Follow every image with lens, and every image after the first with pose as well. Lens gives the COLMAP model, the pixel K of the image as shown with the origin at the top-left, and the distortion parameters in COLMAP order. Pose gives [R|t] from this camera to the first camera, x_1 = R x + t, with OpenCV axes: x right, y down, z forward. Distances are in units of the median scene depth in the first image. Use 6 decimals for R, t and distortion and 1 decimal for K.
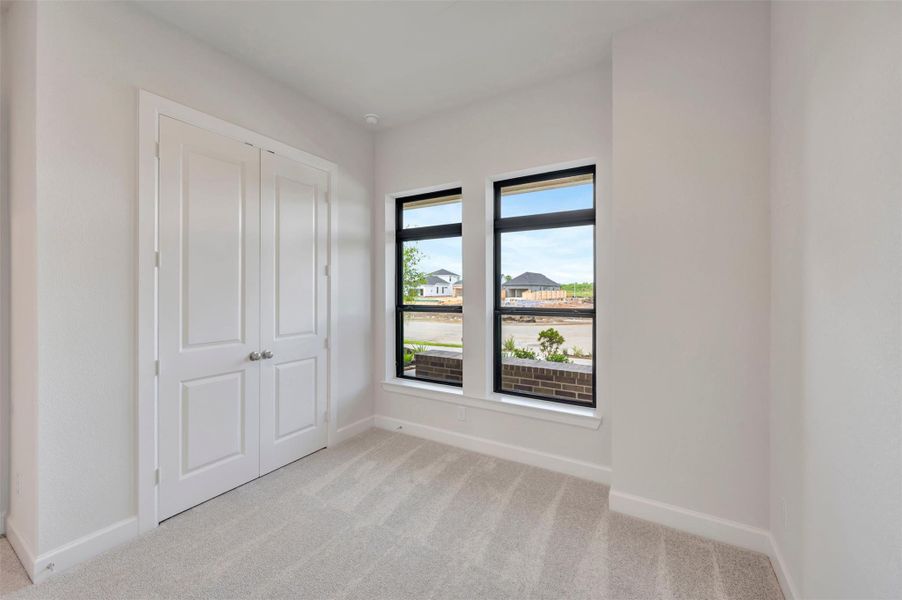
lens RADIAL K [[372.9, 0, 451.1], [0, 372.9, 288.2], [0, 0, 1]] dist [-0.000120, 0.000308]
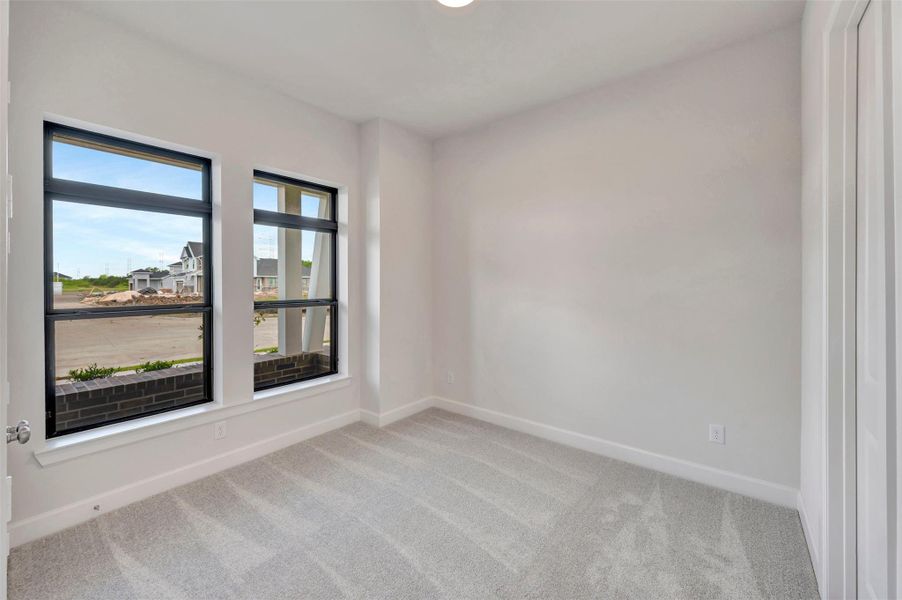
lens RADIAL K [[372.9, 0, 451.1], [0, 372.9, 288.2], [0, 0, 1]] dist [-0.000120, 0.000308]
pose [[0.091526, -0.002587, 0.995799, -0.722247], [0.000698, 0.999997, 0.002533, 0.010336], [-0.995802, 0.000464, 0.091528, 0.374974]]
